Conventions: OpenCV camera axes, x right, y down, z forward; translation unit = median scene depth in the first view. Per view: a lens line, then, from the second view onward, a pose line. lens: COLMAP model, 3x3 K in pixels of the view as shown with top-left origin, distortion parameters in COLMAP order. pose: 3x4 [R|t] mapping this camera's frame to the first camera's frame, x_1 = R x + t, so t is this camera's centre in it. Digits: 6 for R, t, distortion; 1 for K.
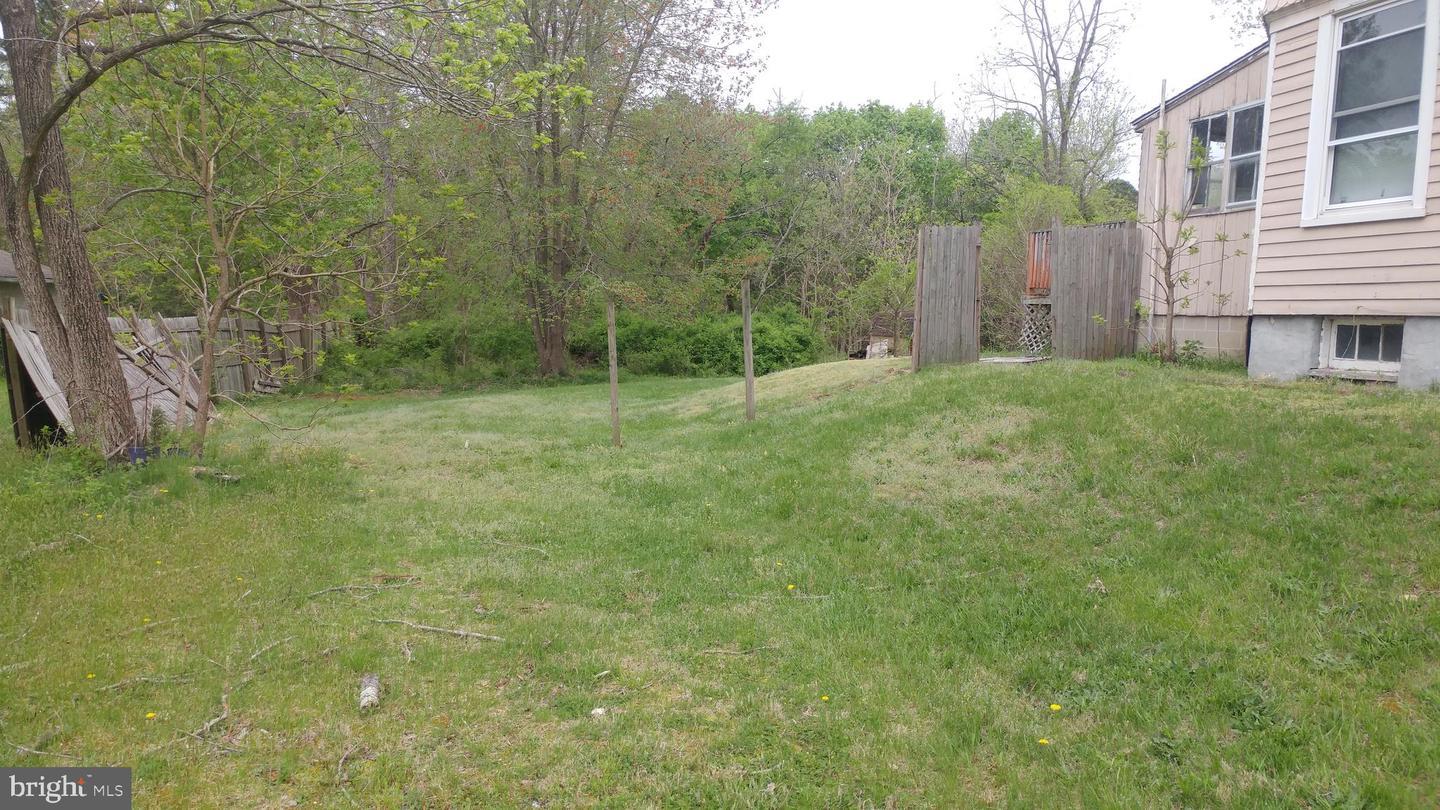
lens RADIAL K [[1027.2, 0, 720.0], [0, 1027.2, 405.0], [0, 0, 1]] dist [-0.045080, -0.002595]
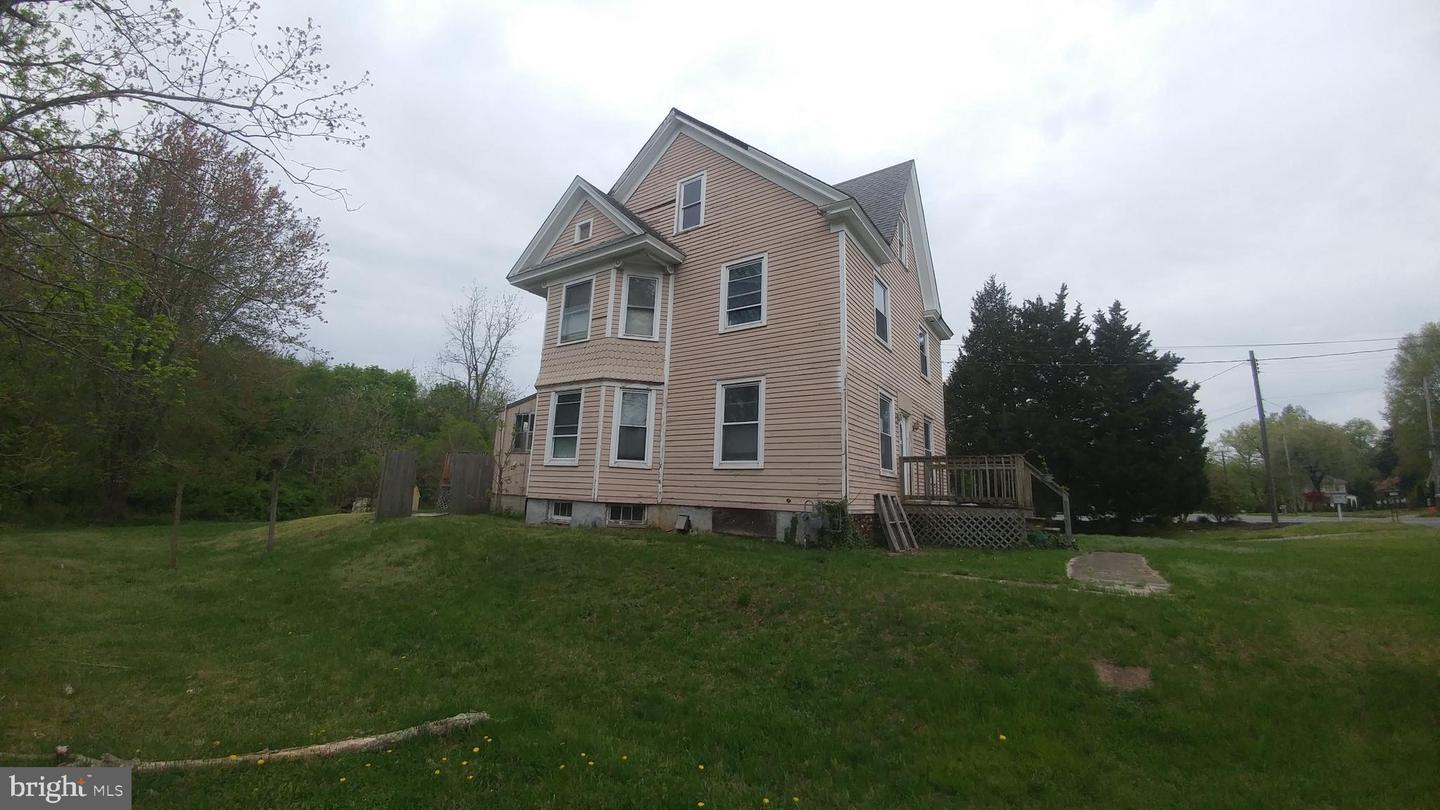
lens RADIAL K [[541.4, 0, 745.0], [0, 541.4, 373.0], [0, 0, 1]] dist [-0.036860, -0.009530]
pose [[0.723812, 0.144014, 0.674801, -0.023582], [0.048299, 0.965003, -0.257754, -0.011892], [-0.688305, 0.219158, 0.691524, -0.259682]]
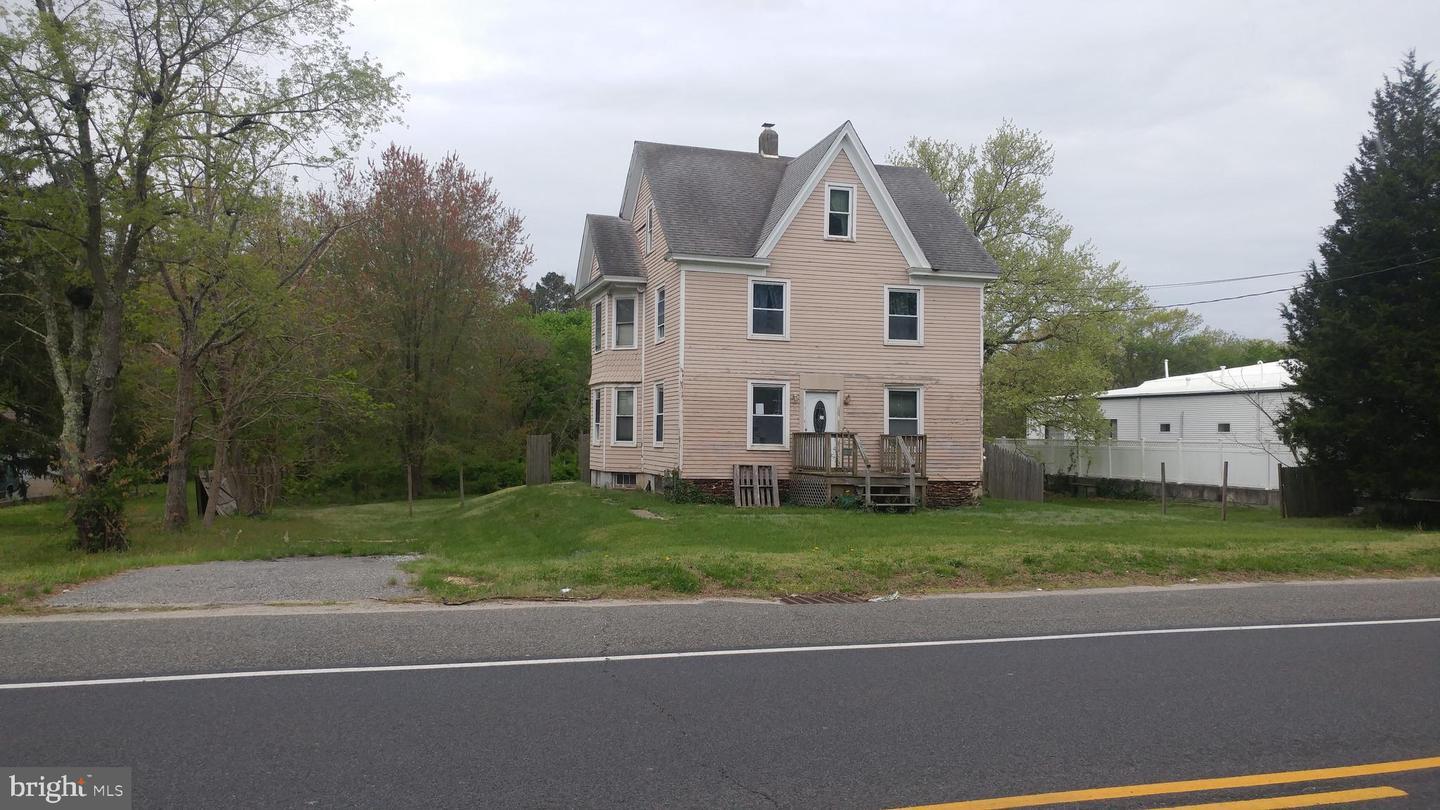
lens RADIAL K [[1027.2, 0, 720.0], [0, 1027.2, 405.0], [0, 0, 1]] dist [-0.045080, -0.002595]
pose [[0.997610, -0.004482, 0.068947, 0.474039], [0.013108, 0.992048, -0.125174, 0.085495], [-0.067837, 0.125779, 0.989736, -1.573294]]
